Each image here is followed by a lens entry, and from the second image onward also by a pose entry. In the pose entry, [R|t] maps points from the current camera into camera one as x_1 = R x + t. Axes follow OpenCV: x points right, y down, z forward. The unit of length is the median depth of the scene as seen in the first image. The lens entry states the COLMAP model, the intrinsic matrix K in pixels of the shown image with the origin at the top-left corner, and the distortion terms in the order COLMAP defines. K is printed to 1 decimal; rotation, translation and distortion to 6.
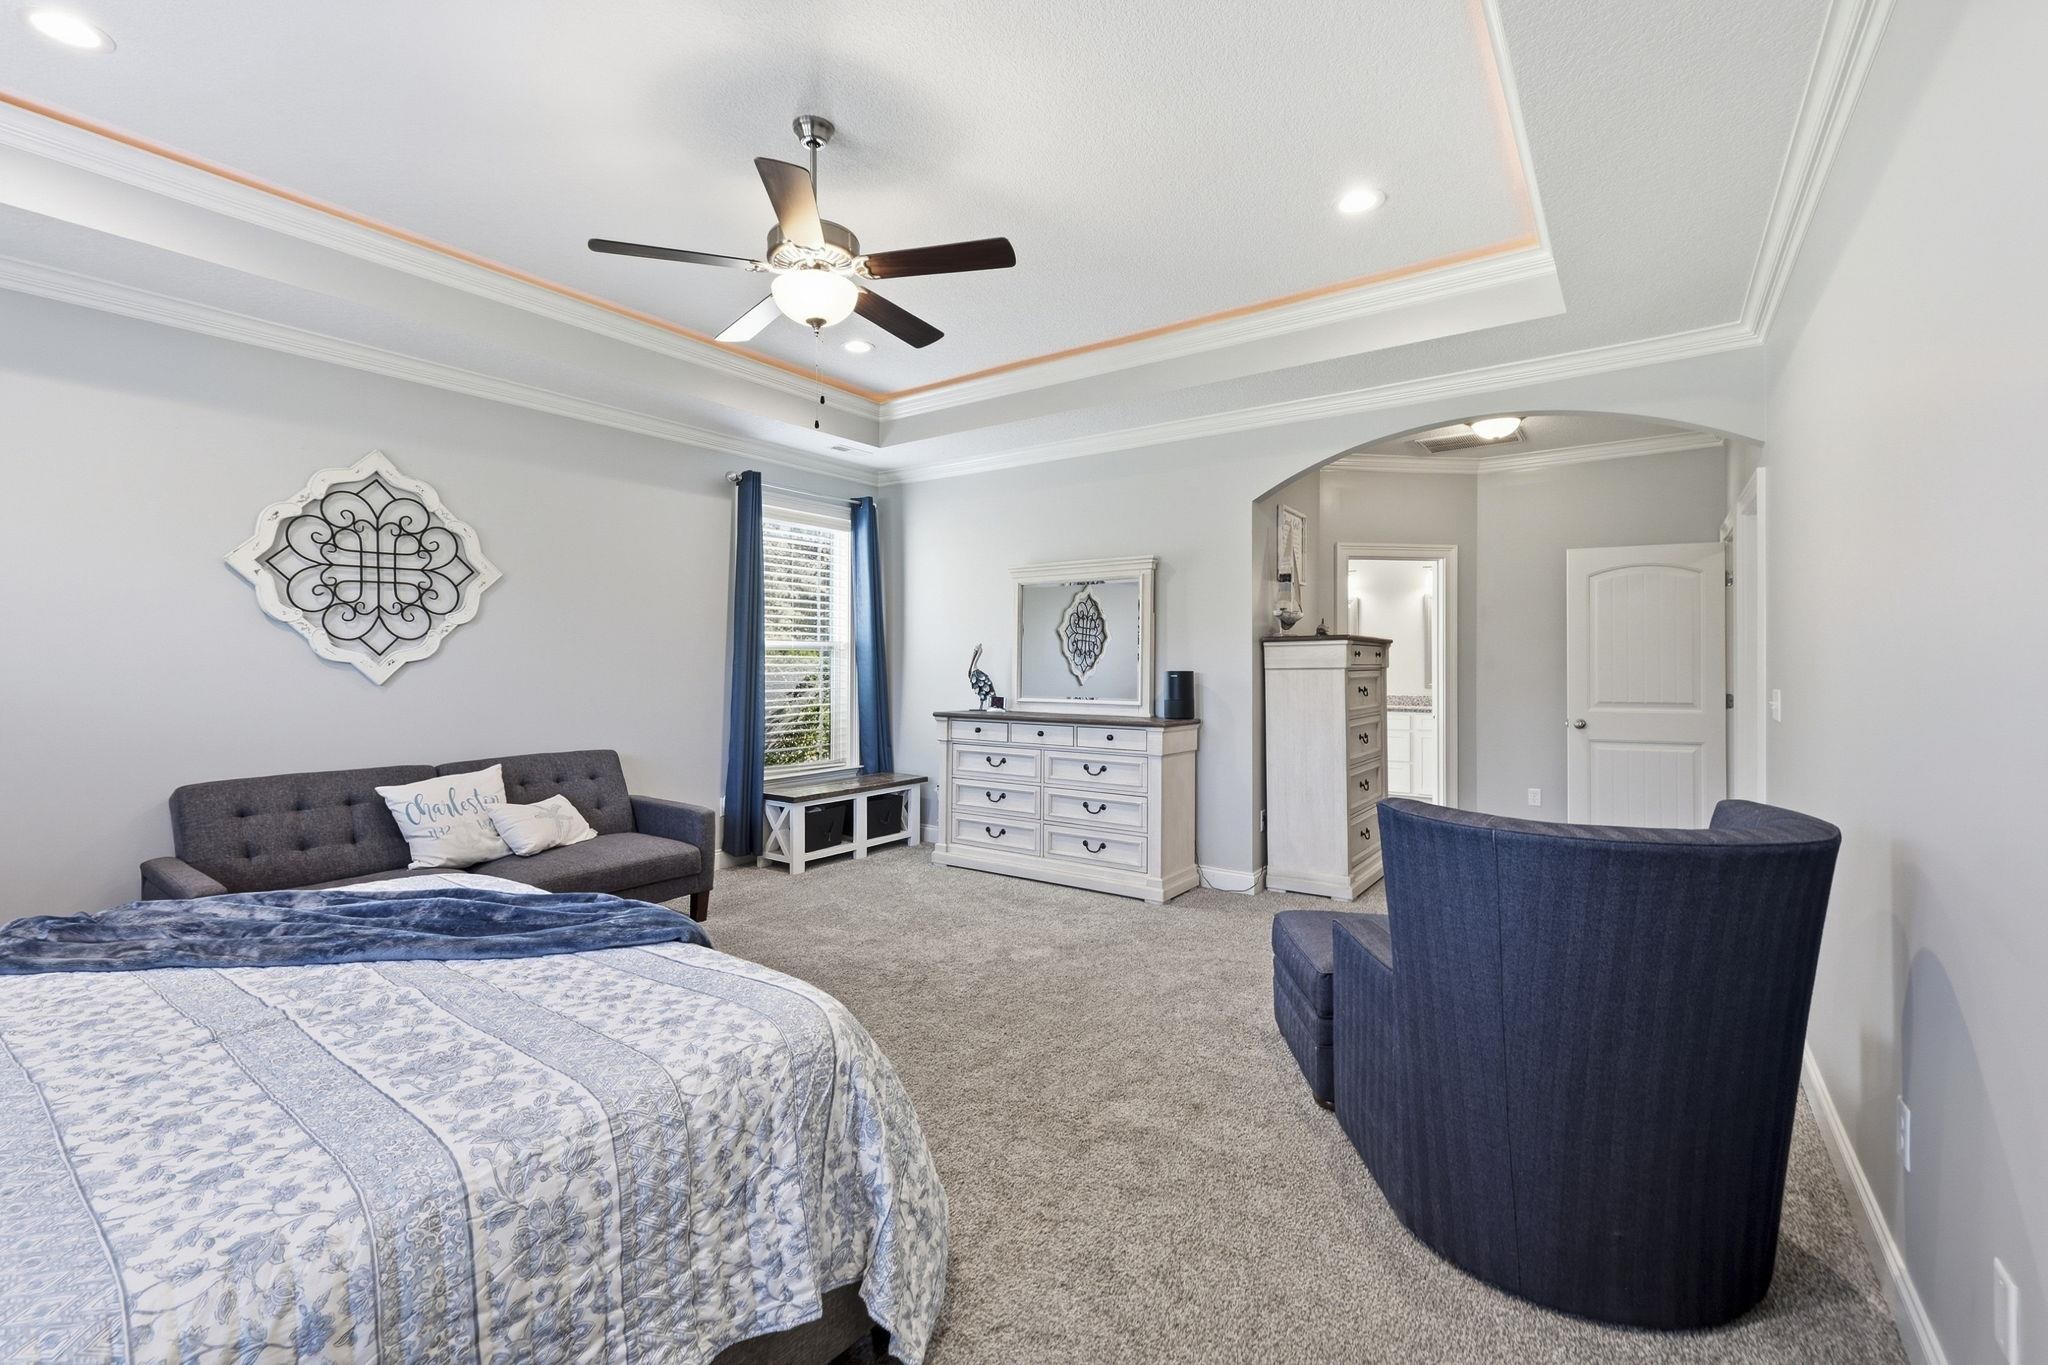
lens RADIAL K [[859.6, 0, 1012.9], [0, 859.6, 663.8], [0, 0, 1]] dist [-0.001320, -0.000084]
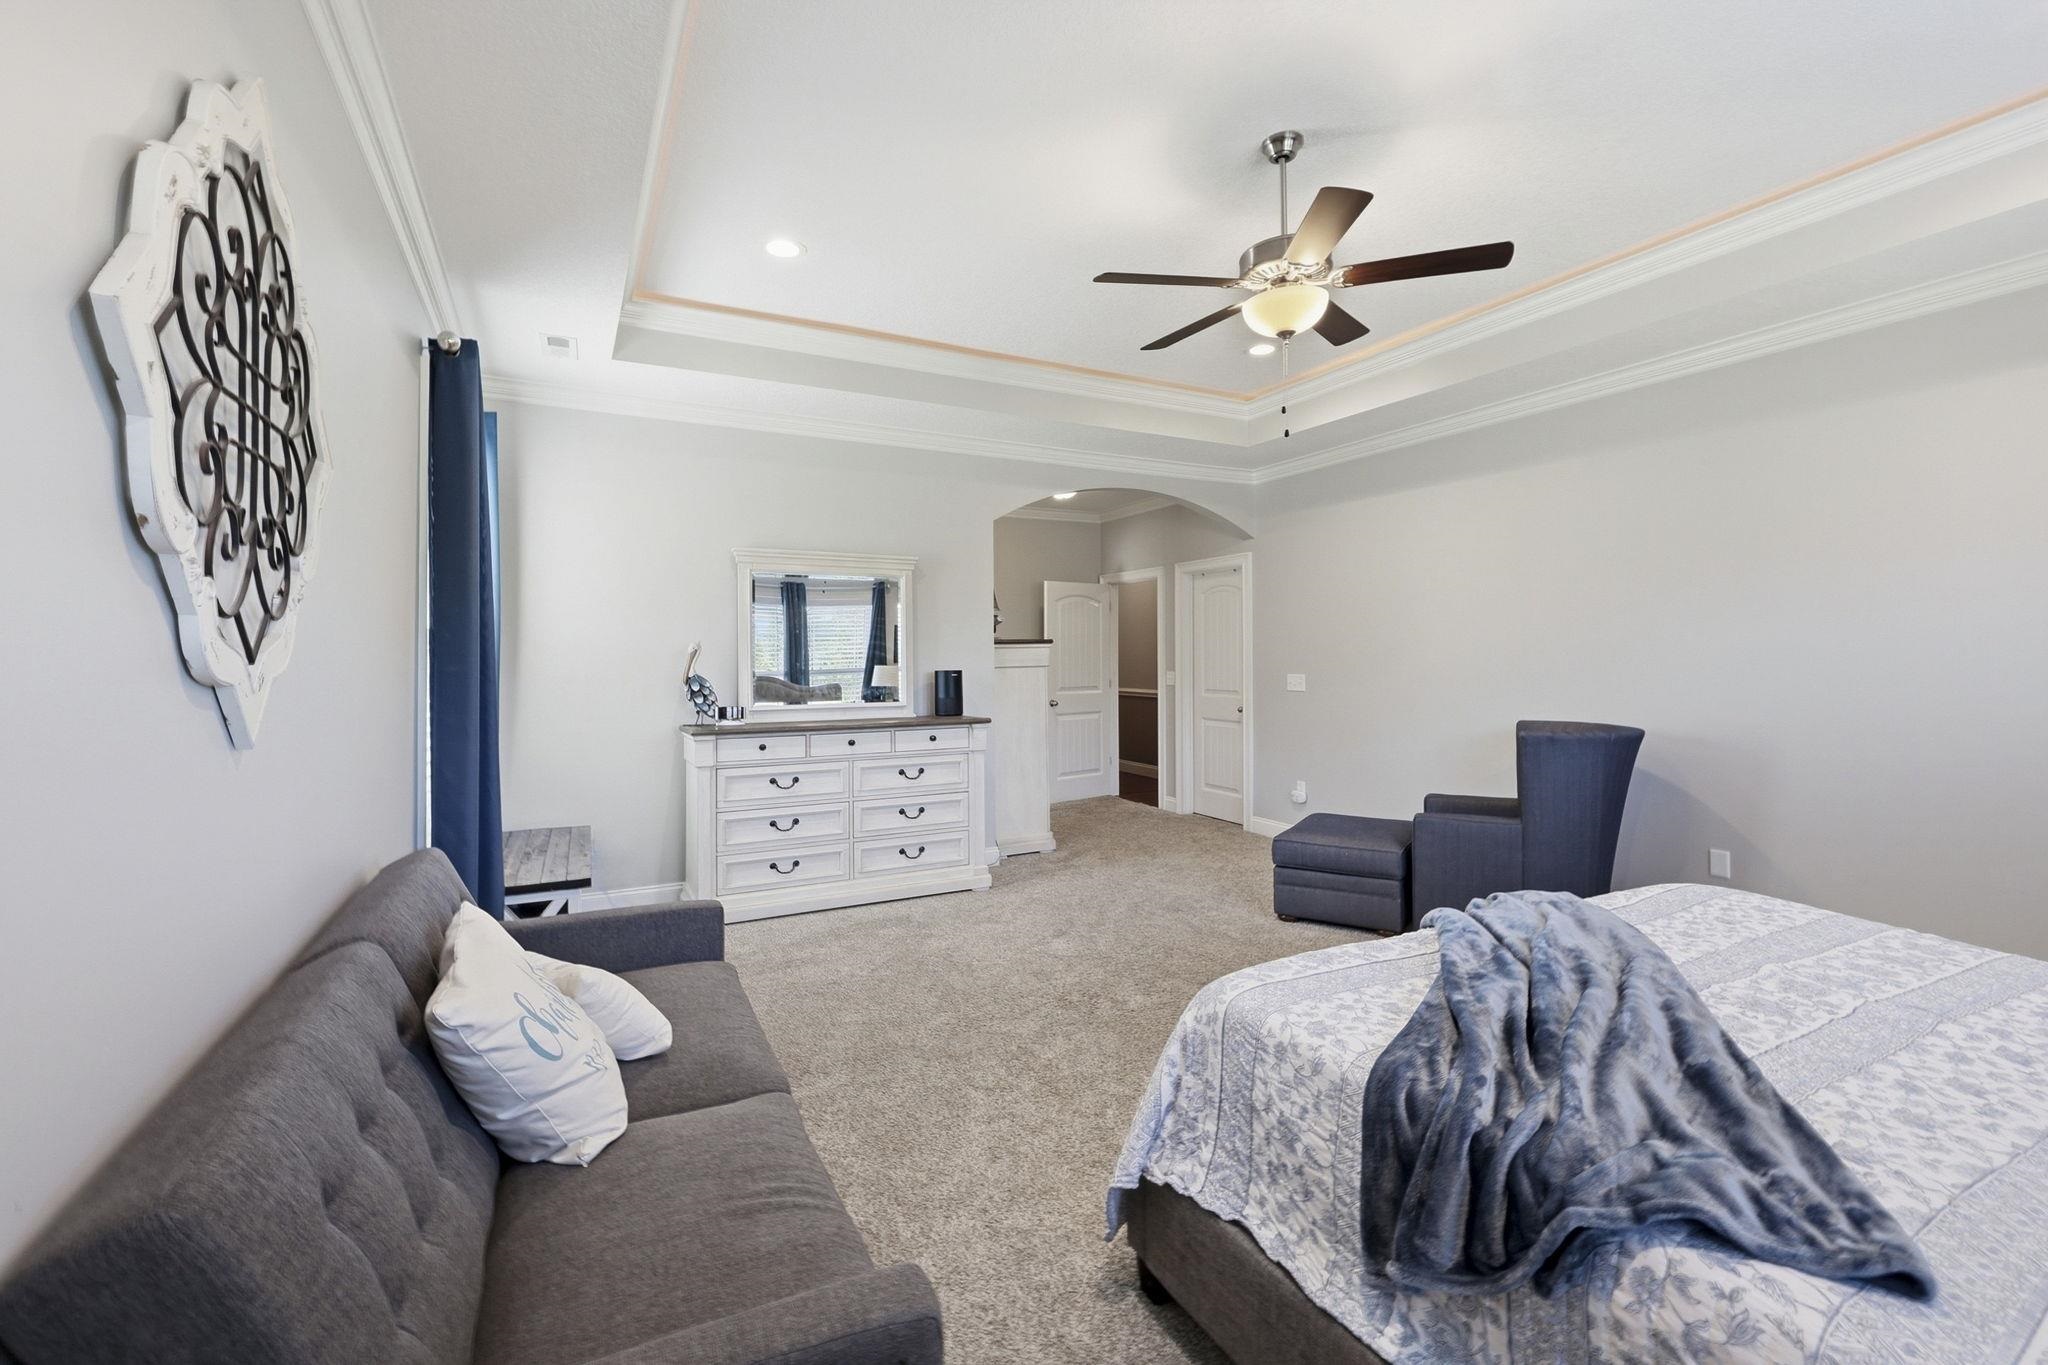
lens RADIAL K [[880.9, 0, 1022.0], [0, 880.9, 673.8], [0, 0, 1]] dist [0.004577, -0.000565]
pose [[0.439952, -0.018298, 0.897835, -0.713422], [0.008380, 0.999833, 0.016270, -0.004588], [-0.897982, 0.000366, 0.440032, 0.430156]]
